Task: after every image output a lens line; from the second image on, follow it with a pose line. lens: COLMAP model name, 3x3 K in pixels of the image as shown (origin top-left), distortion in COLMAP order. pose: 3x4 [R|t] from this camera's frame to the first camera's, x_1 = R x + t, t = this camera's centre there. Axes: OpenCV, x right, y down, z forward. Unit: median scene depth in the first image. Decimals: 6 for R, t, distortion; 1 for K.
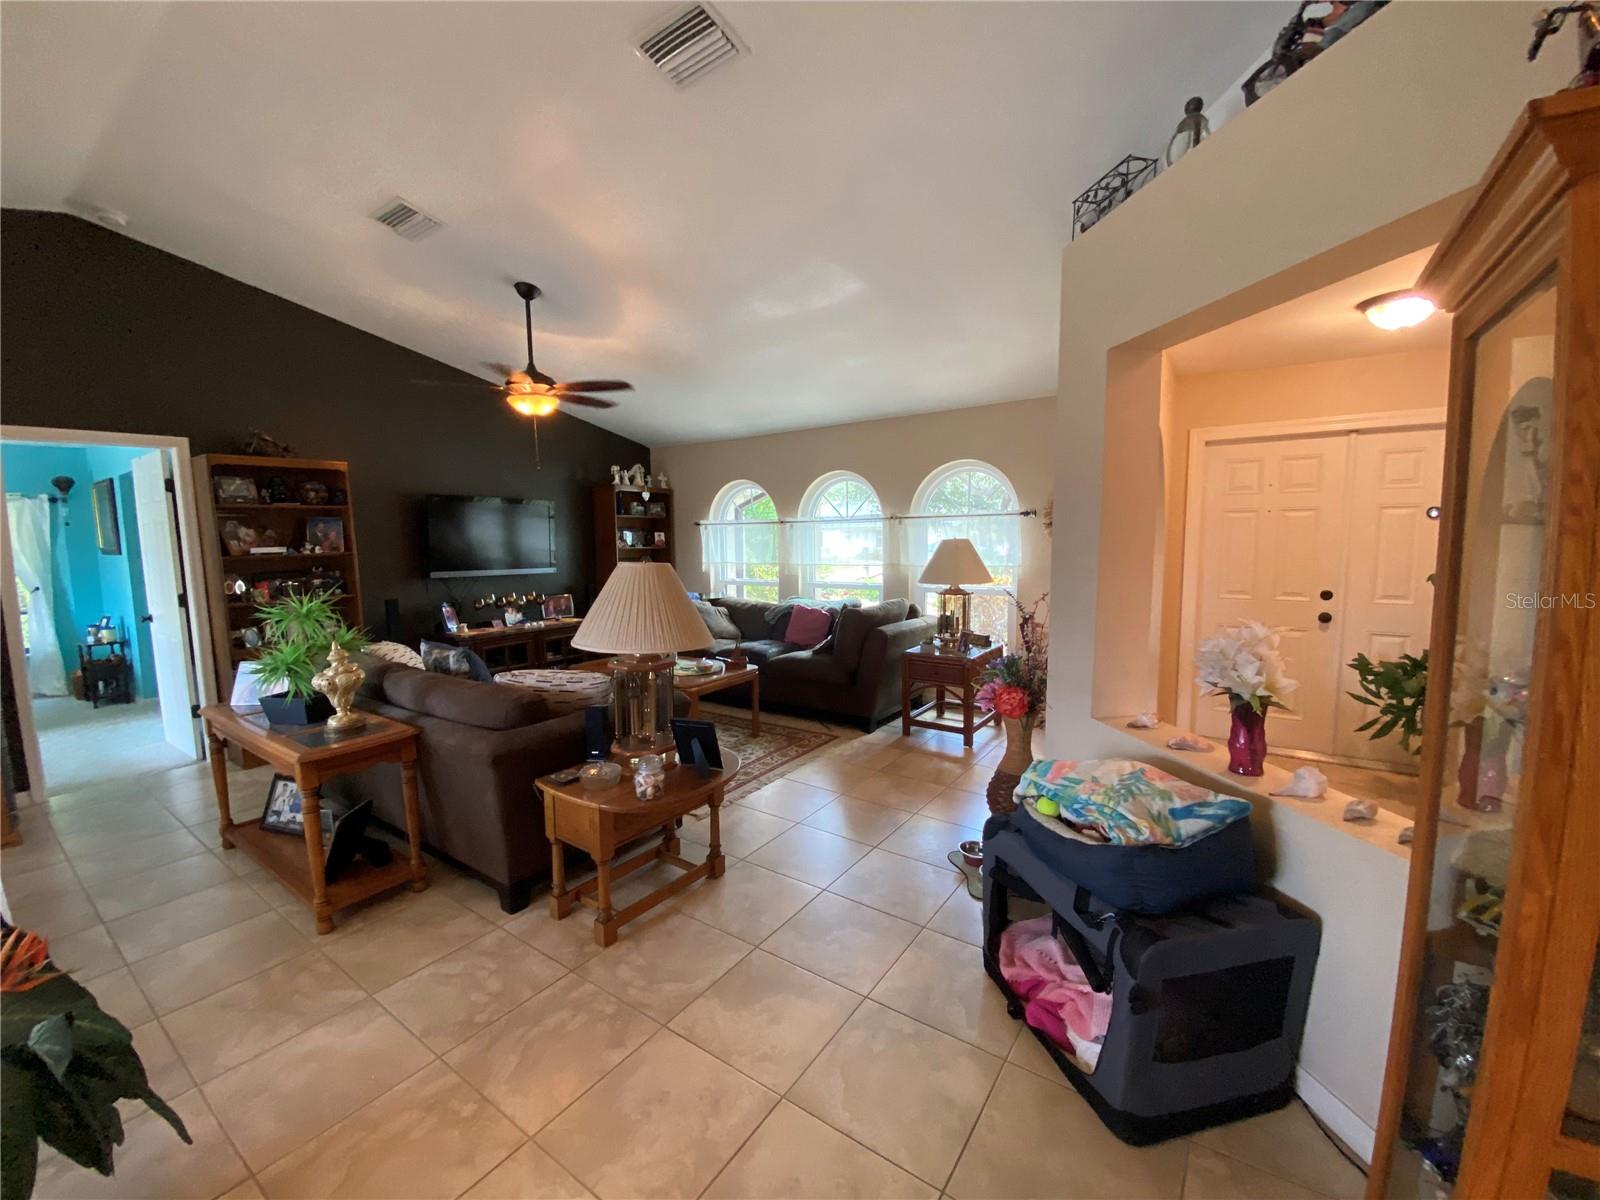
lens RADIAL K [[643.4, 0, 801.8], [0, 643.4, 602.7], [0, 0, 1]] dist [0.011774, -0.016368]
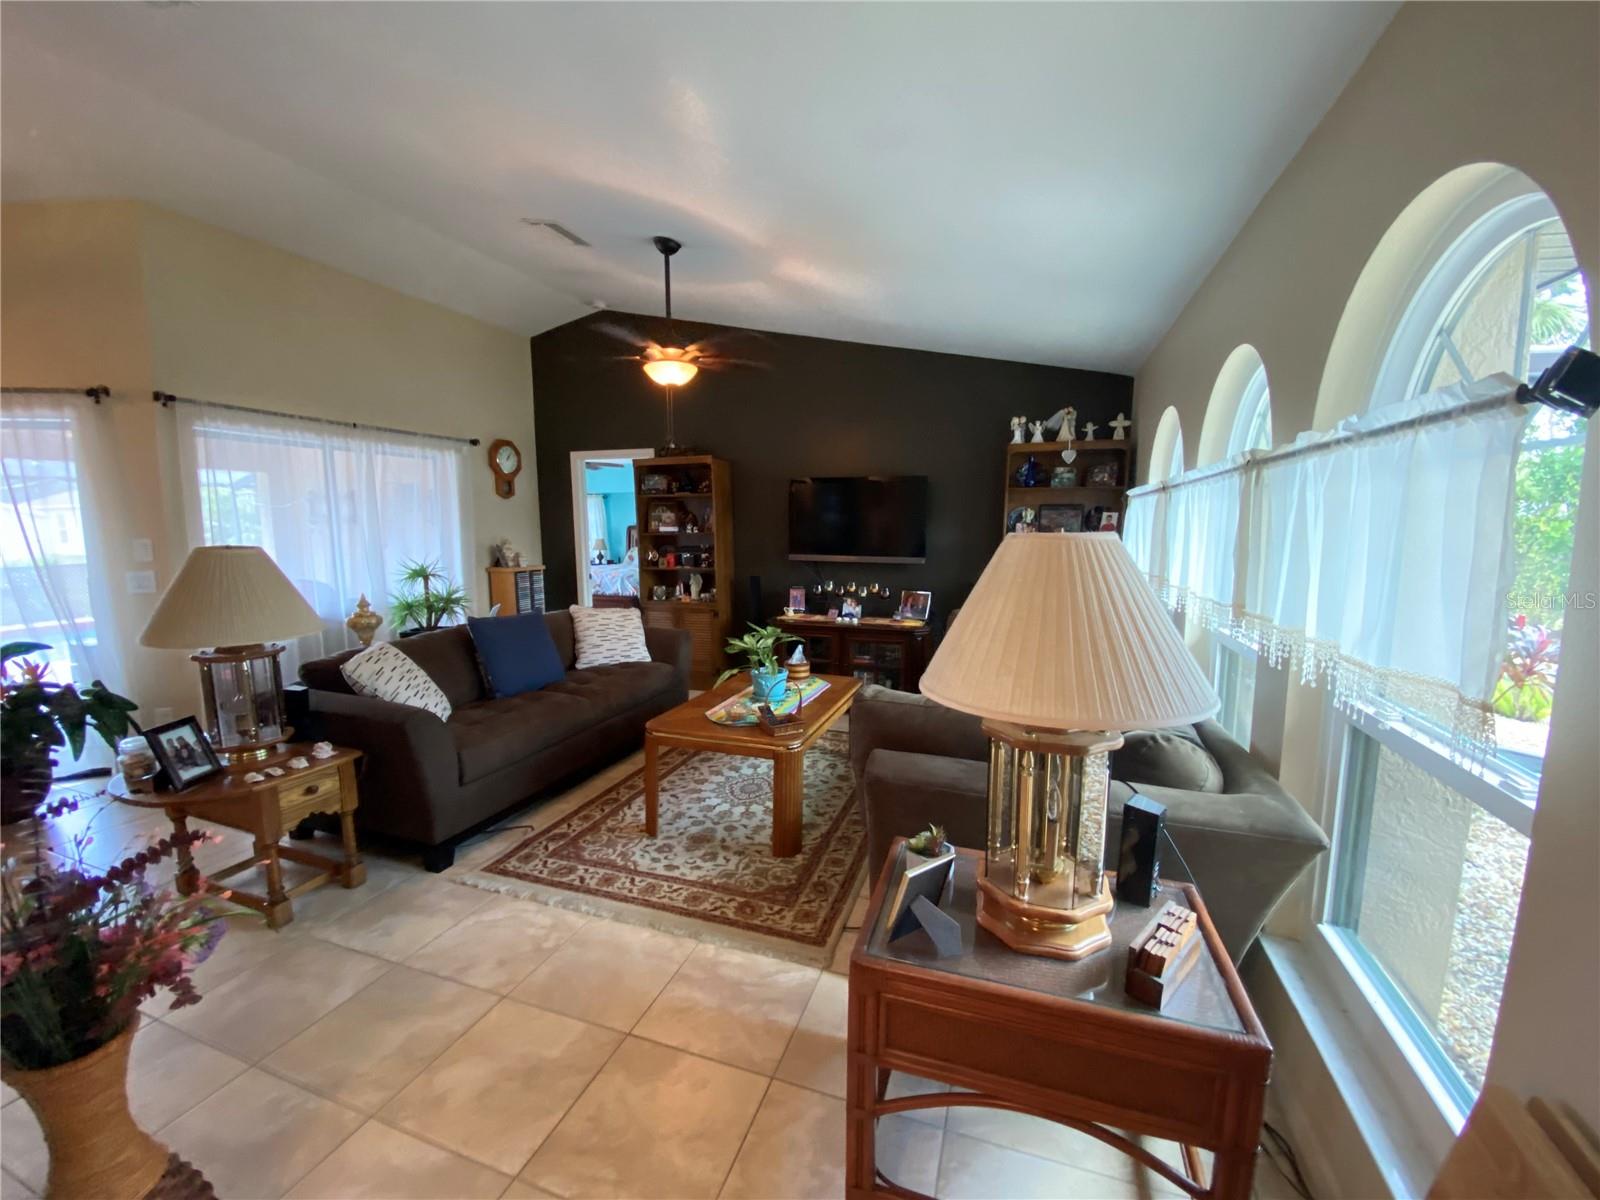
lens RADIAL K [[643.4, 0, 797.5], [0, 643.4, 604.2], [0, 0, 1]] dist [0.011774, -0.016368]
pose [[0.258021, 0.130526, -0.957282, 0.482188], [-0.098652, 0.989212, 0.108290, -0.091922], [0.961089, 0.066497, 0.268114, 0.847919]]
